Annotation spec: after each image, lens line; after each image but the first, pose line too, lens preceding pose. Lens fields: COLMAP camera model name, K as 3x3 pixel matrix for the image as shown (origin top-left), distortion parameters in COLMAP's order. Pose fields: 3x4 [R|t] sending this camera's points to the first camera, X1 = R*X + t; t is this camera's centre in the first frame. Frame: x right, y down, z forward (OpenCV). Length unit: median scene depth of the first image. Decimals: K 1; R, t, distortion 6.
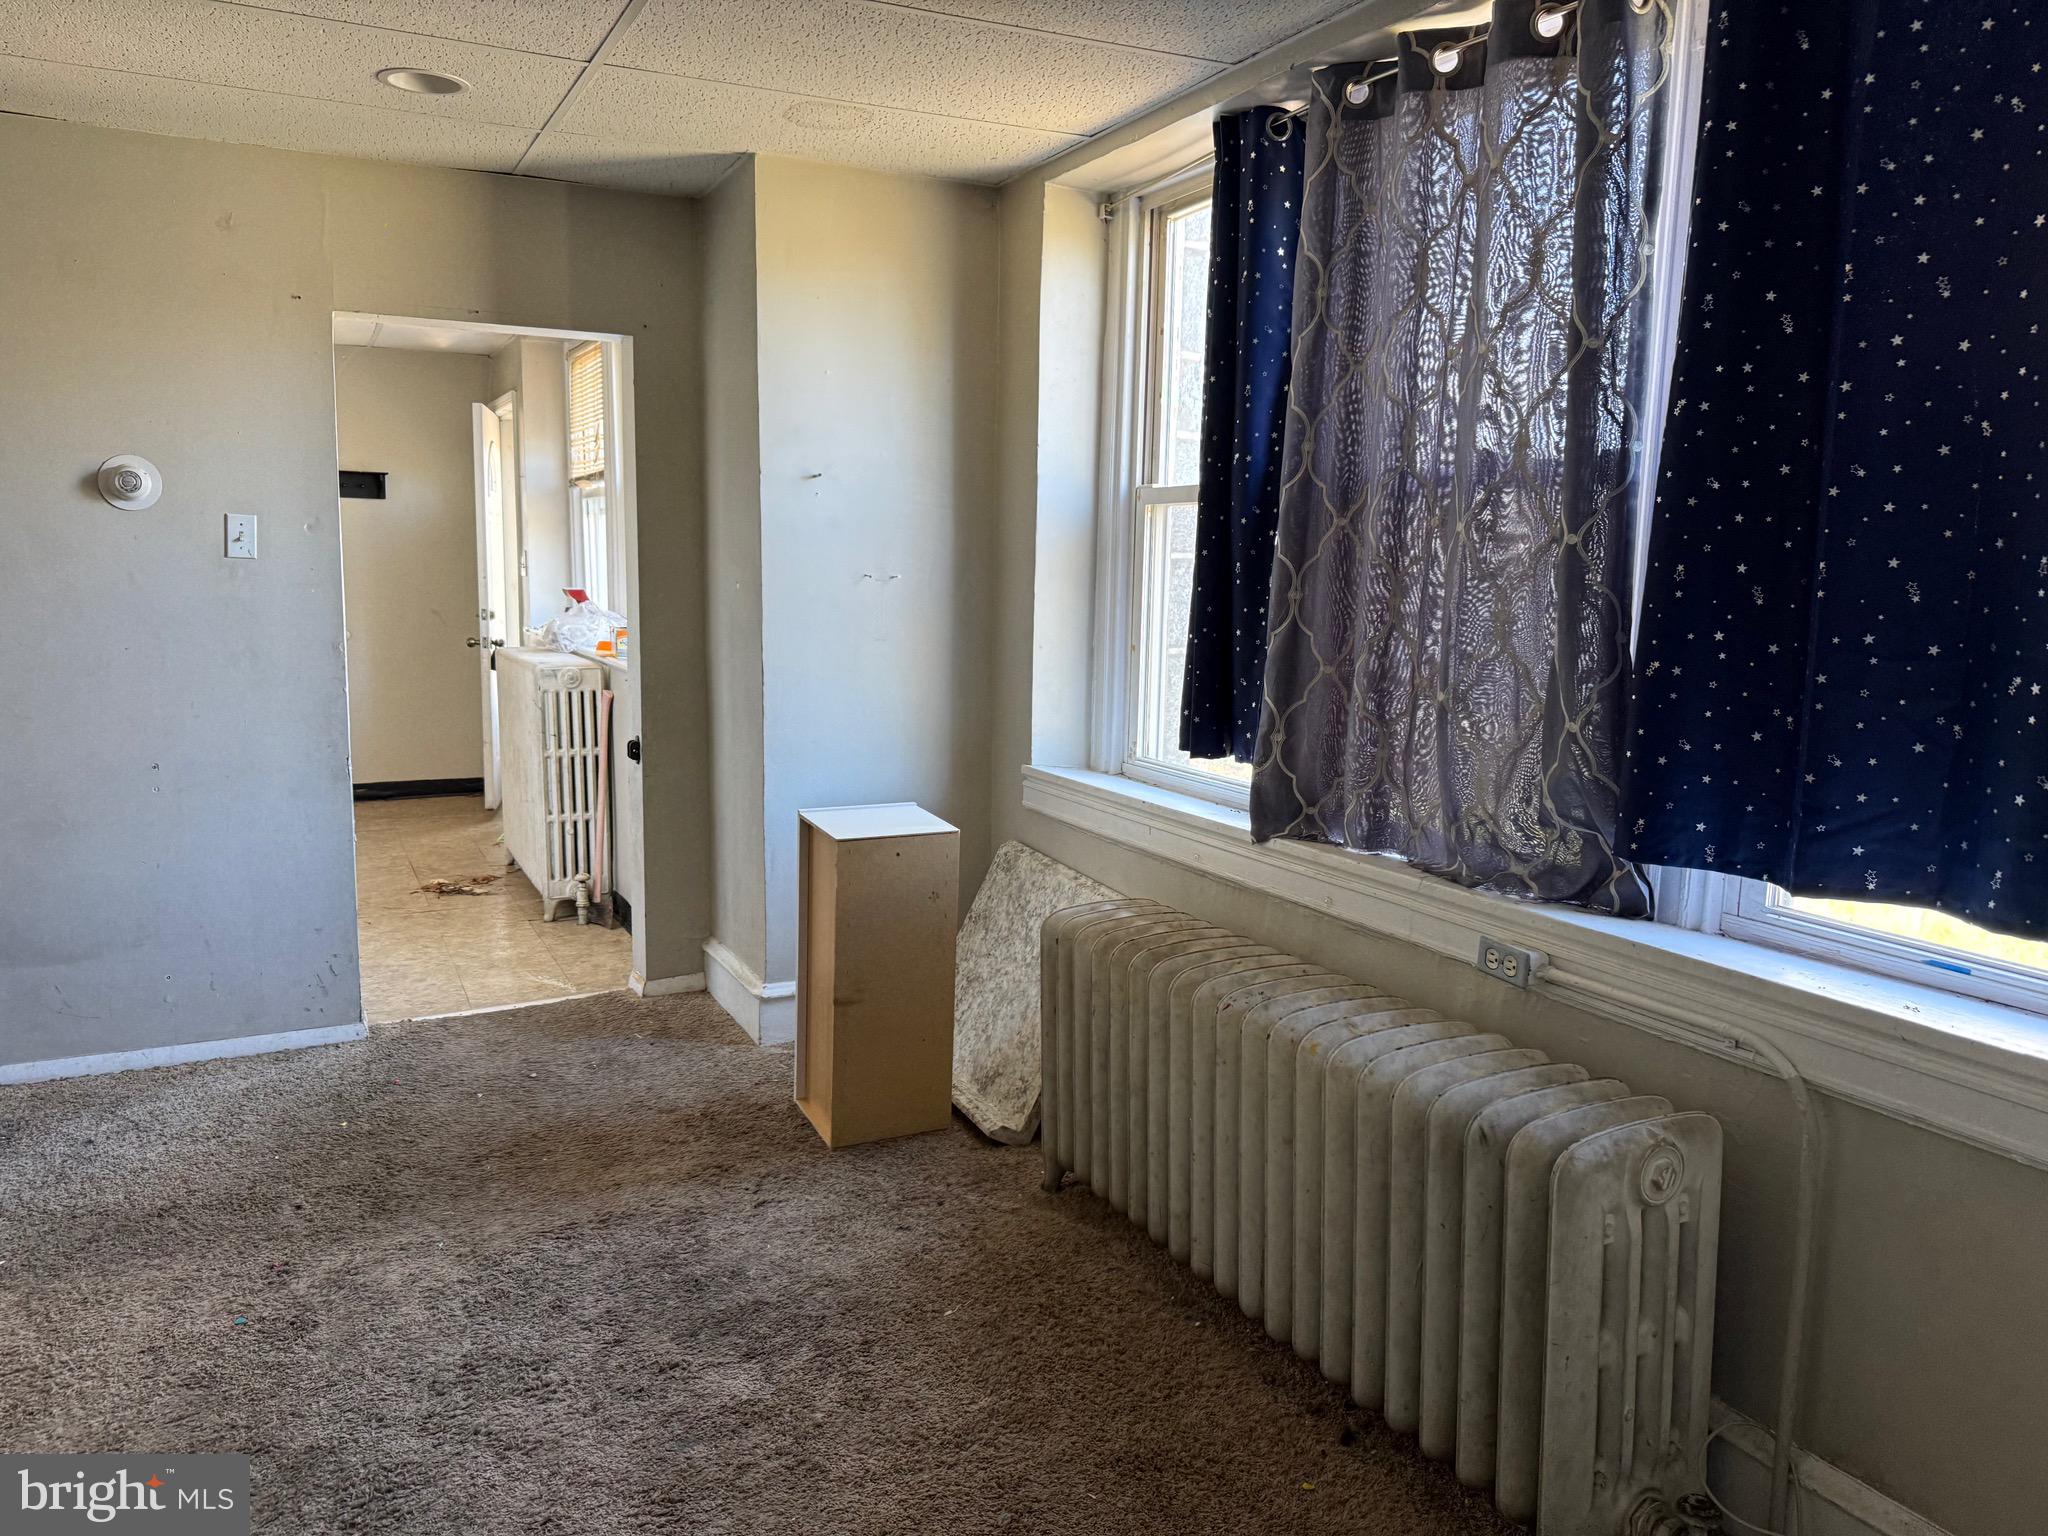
lens RADIAL K [[1446.0, 0, 1025.4], [0, 1446.0, 758.9], [0, 0, 1]] dist [0.072656, -0.097530]
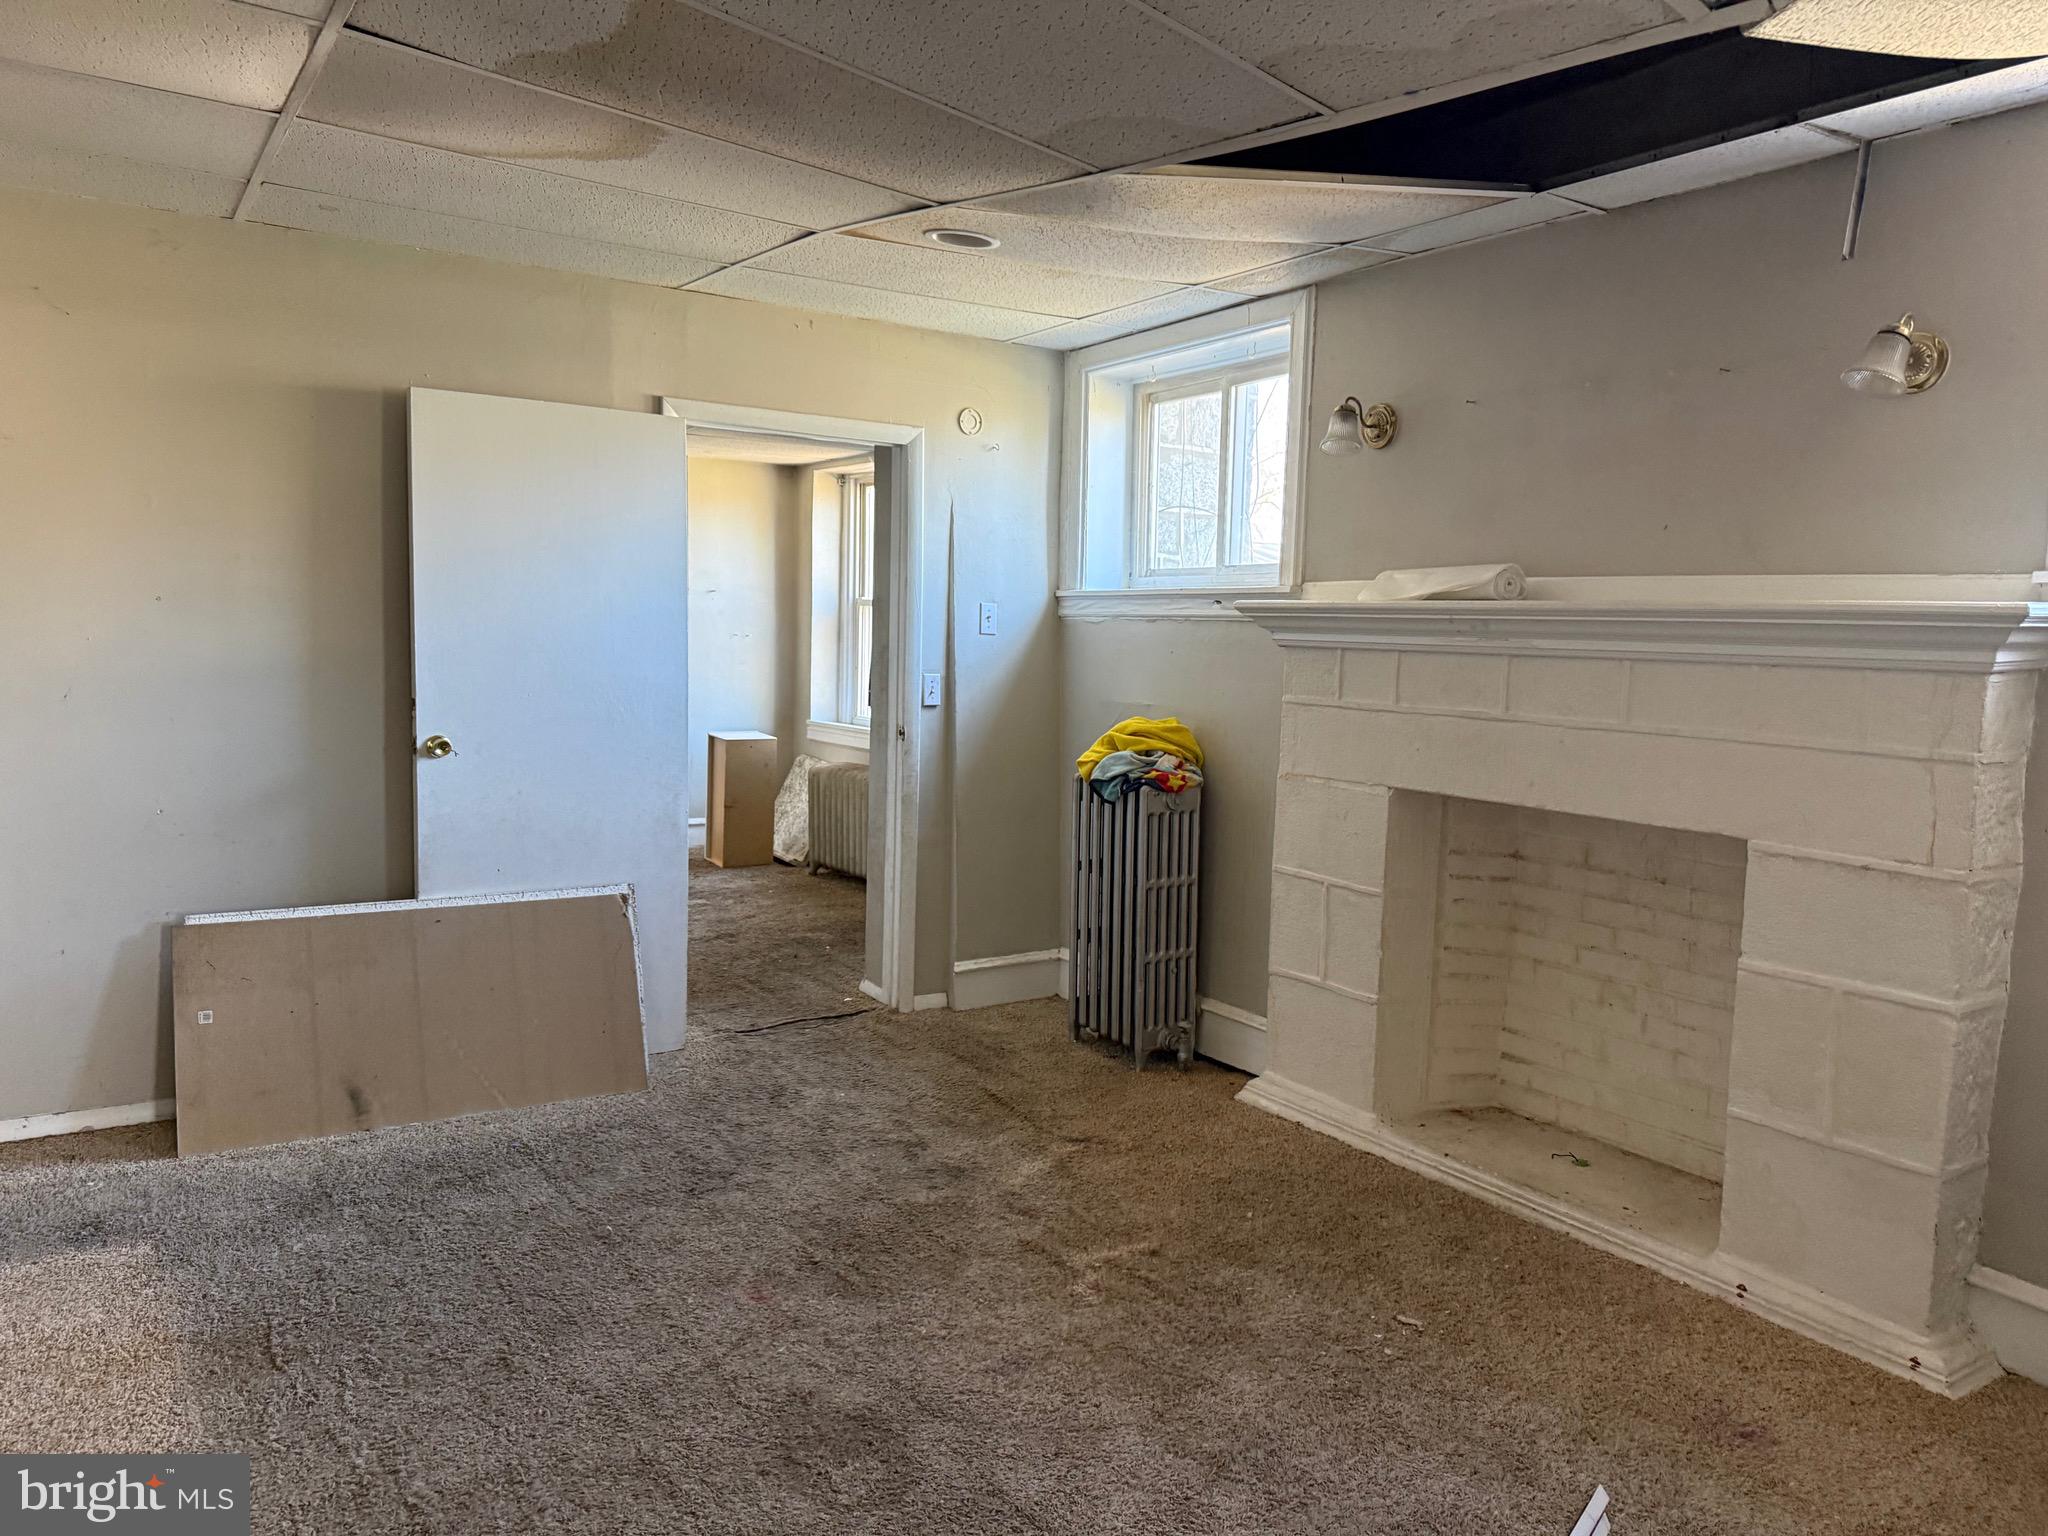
lens RADIAL K [[1446.0, 0, 1018.7], [0, 1446.0, 769.8], [0, 0, 1]] dist [0.072656, -0.097530]
pose [[0.994358, -0.000204, 0.106071, 0.098657], [0.005630, 0.998690, -0.050850, 0.222712], [-0.105922, 0.051161, 0.993057, -1.429118]]
